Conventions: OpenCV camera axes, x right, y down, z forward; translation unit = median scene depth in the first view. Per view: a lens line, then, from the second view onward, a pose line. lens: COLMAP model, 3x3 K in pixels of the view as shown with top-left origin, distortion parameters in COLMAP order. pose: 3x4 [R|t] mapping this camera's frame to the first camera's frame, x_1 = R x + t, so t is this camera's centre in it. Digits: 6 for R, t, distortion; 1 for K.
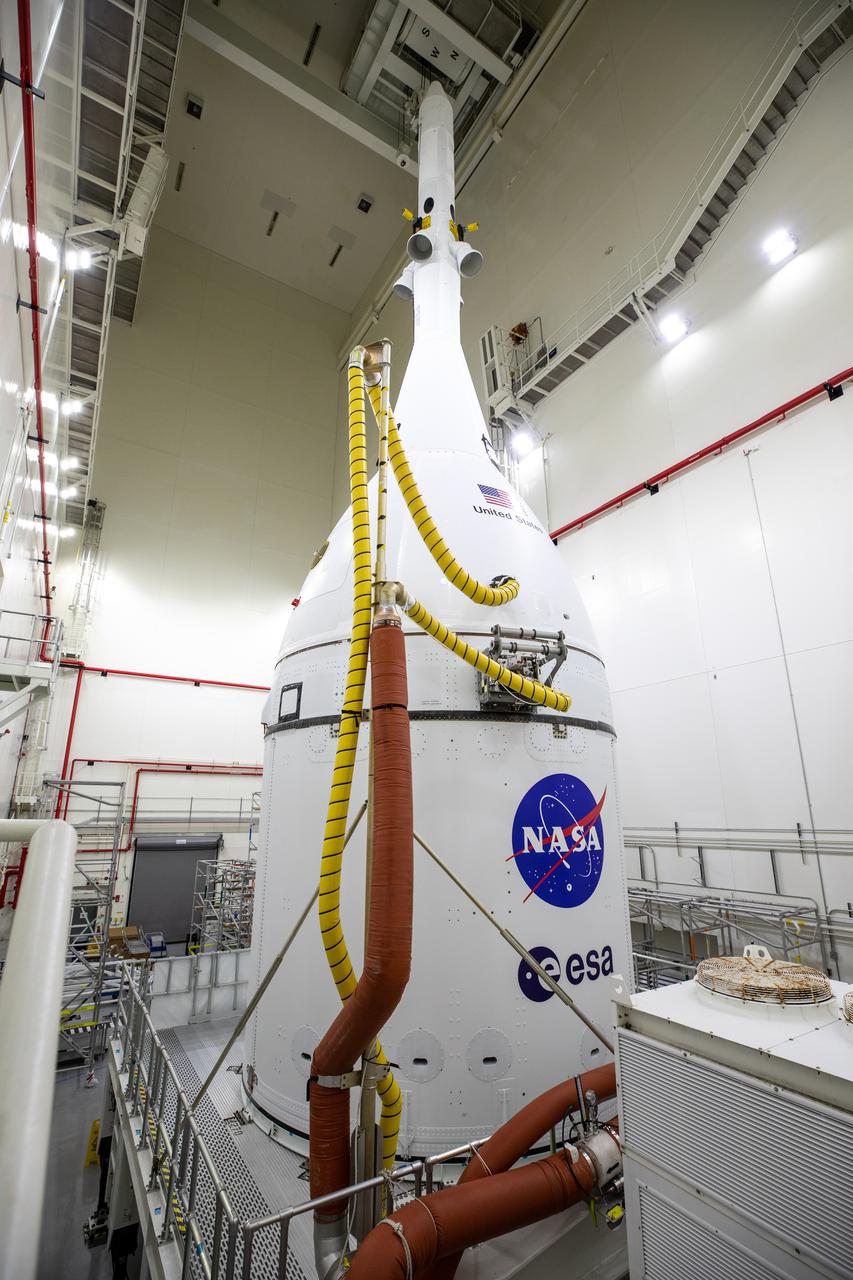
lens RADIAL K [[586.8, 0, 420.4], [0, 586.8, 645.2], [0, 0, 1]] dist [-0.024566, 0.002587]
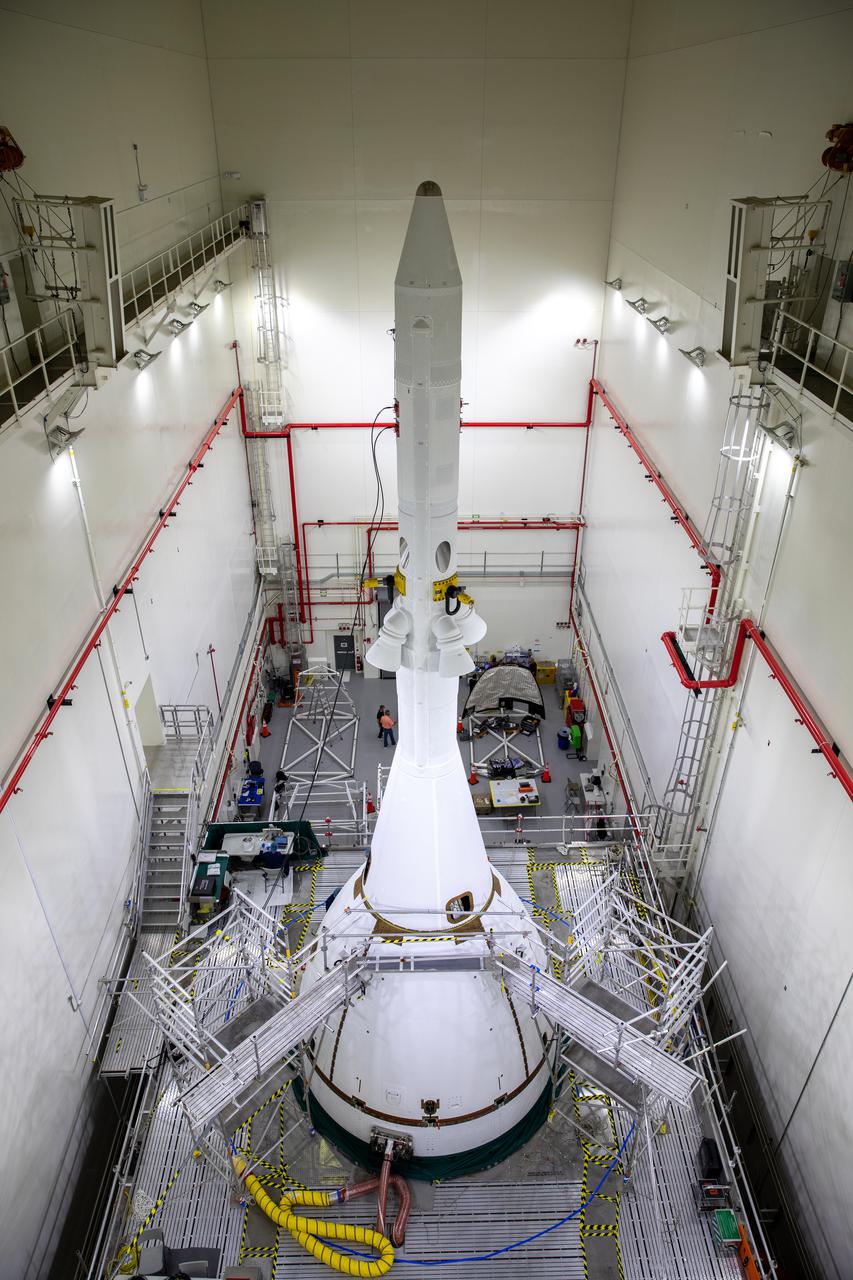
lens RADIAL K [[872.5, 0, 429.0], [0, 872.5, 641.0], [0, 0, 1]] dist [-0.099042, 0.063560]
pose [[0.867893, 0.261616, -0.422279, 0.215784], [0.136021, 0.692434, 0.708543, -0.629125], [0.477767, -0.672378, 0.565373, 0.180479]]
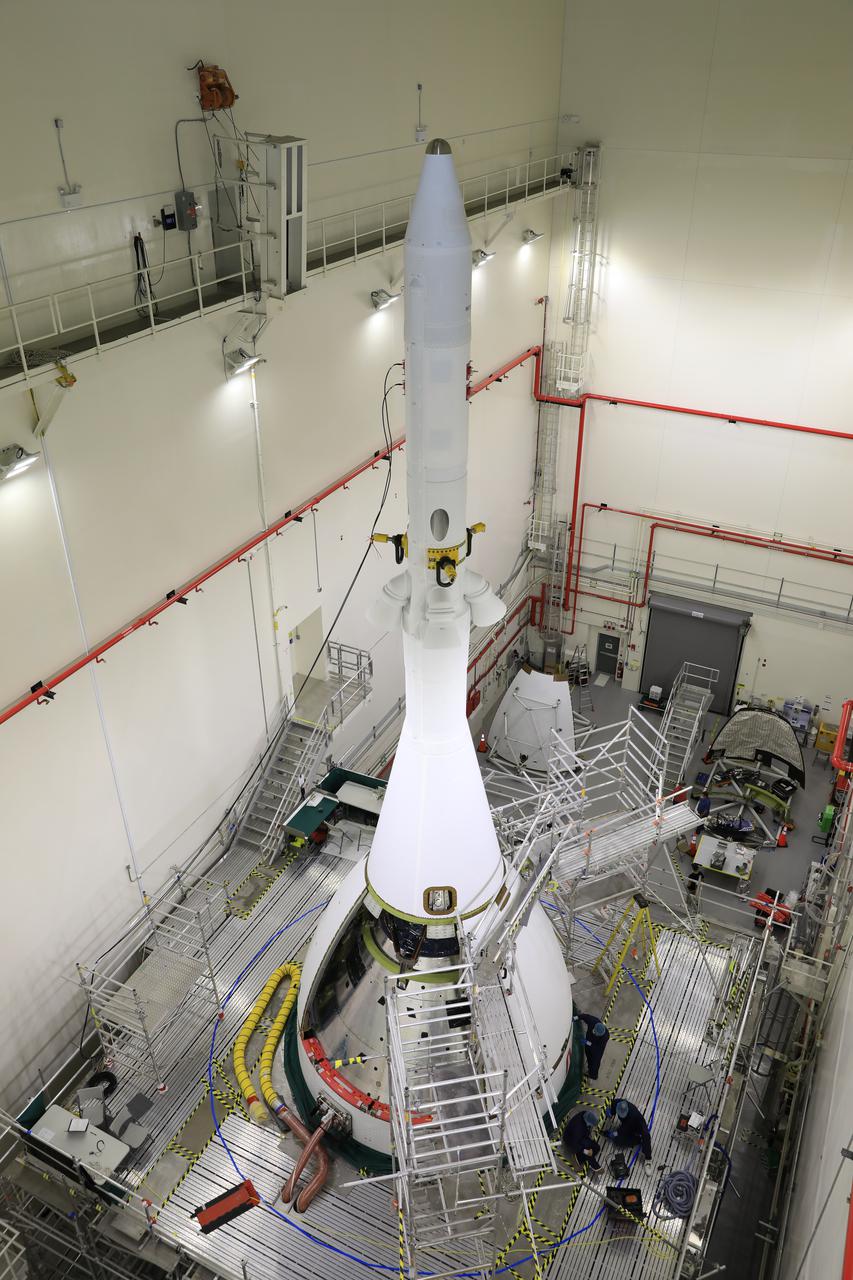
lens RADIAL K [[977.7, 0, 428.3], [0, 977.7, 635.9], [0, 0, 1]] dist [-0.055844, 0.027937]
pose [[0.539465, 0.440758, -0.717432, 0.392883], [0.229732, 0.742676, 0.629011, -0.609615], [0.810062, -0.504147, 0.299392, 0.285303]]
